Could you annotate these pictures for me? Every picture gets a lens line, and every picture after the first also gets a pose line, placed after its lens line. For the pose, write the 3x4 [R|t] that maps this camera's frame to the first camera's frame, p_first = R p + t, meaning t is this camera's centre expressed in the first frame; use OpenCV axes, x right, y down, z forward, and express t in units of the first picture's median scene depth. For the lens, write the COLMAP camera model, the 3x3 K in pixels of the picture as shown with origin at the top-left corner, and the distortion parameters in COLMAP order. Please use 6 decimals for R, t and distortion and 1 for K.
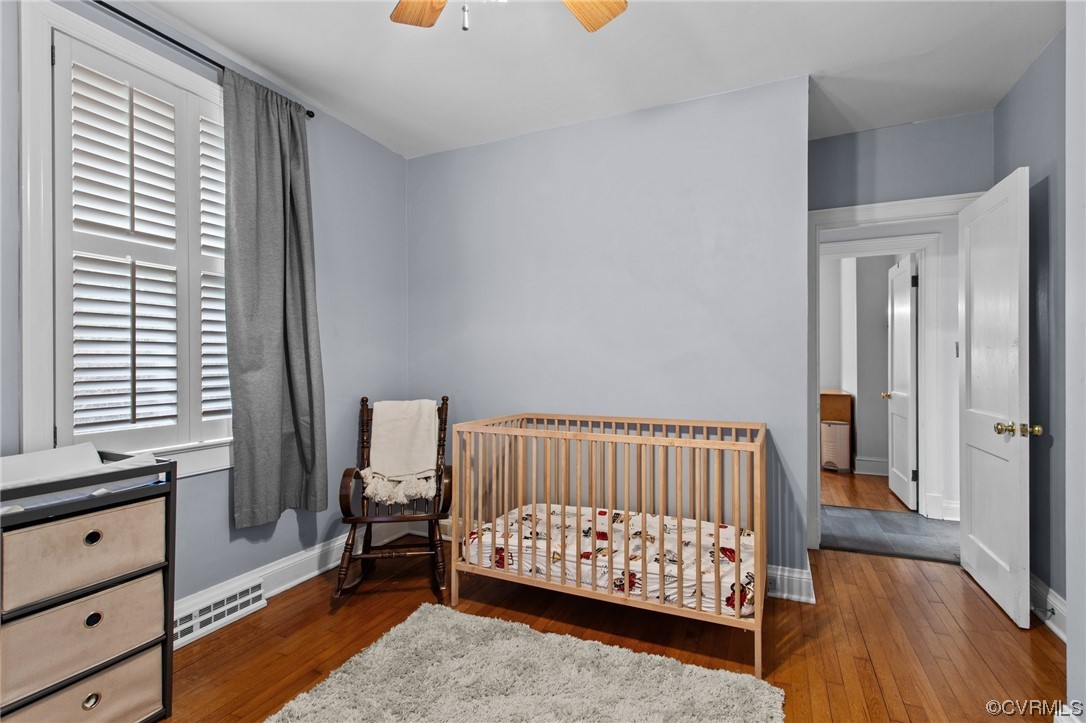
lens RADIAL K [[494.8, 0, 543.0], [0, 494.8, 361.5], [0, 0, 1]] dist [-0.000304, 0.000213]
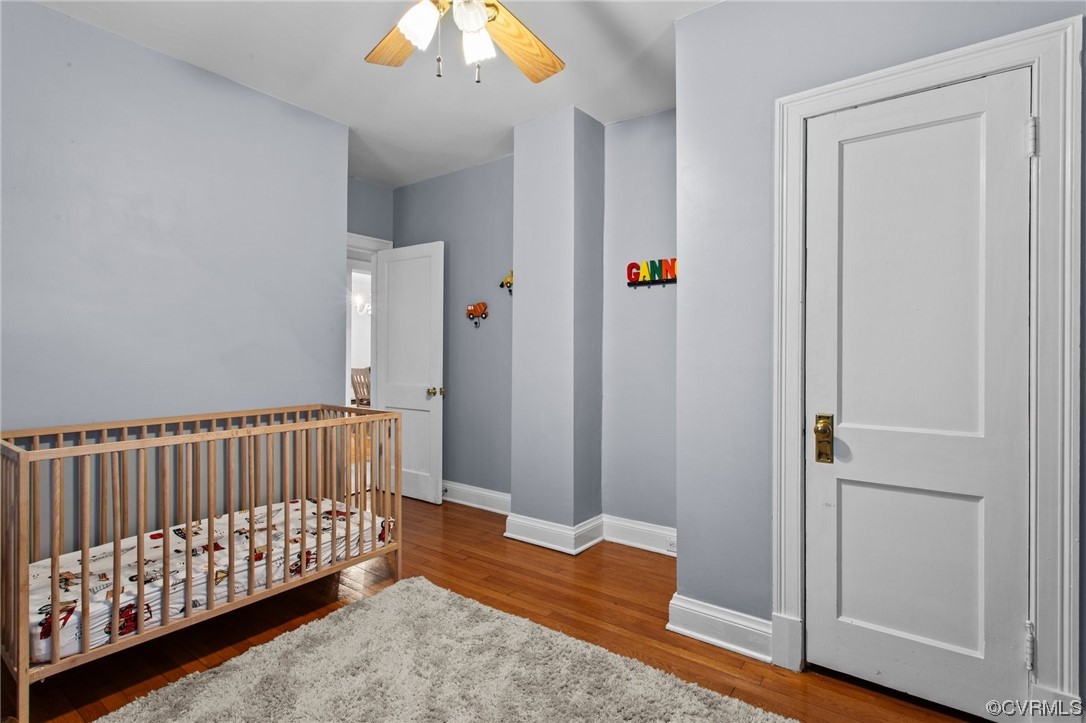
lens RADIAL K [[512.9, 0, 546.0], [0, 512.9, 357.3], [0, 0, 1]] dist [0.002785, 0.000698]
pose [[0.215659, -0.006897, 0.976444, -0.719426], [-0.008345, 0.999926, 0.008906, -0.000375], [-0.976433, -0.010069, 0.215585, 0.251287]]
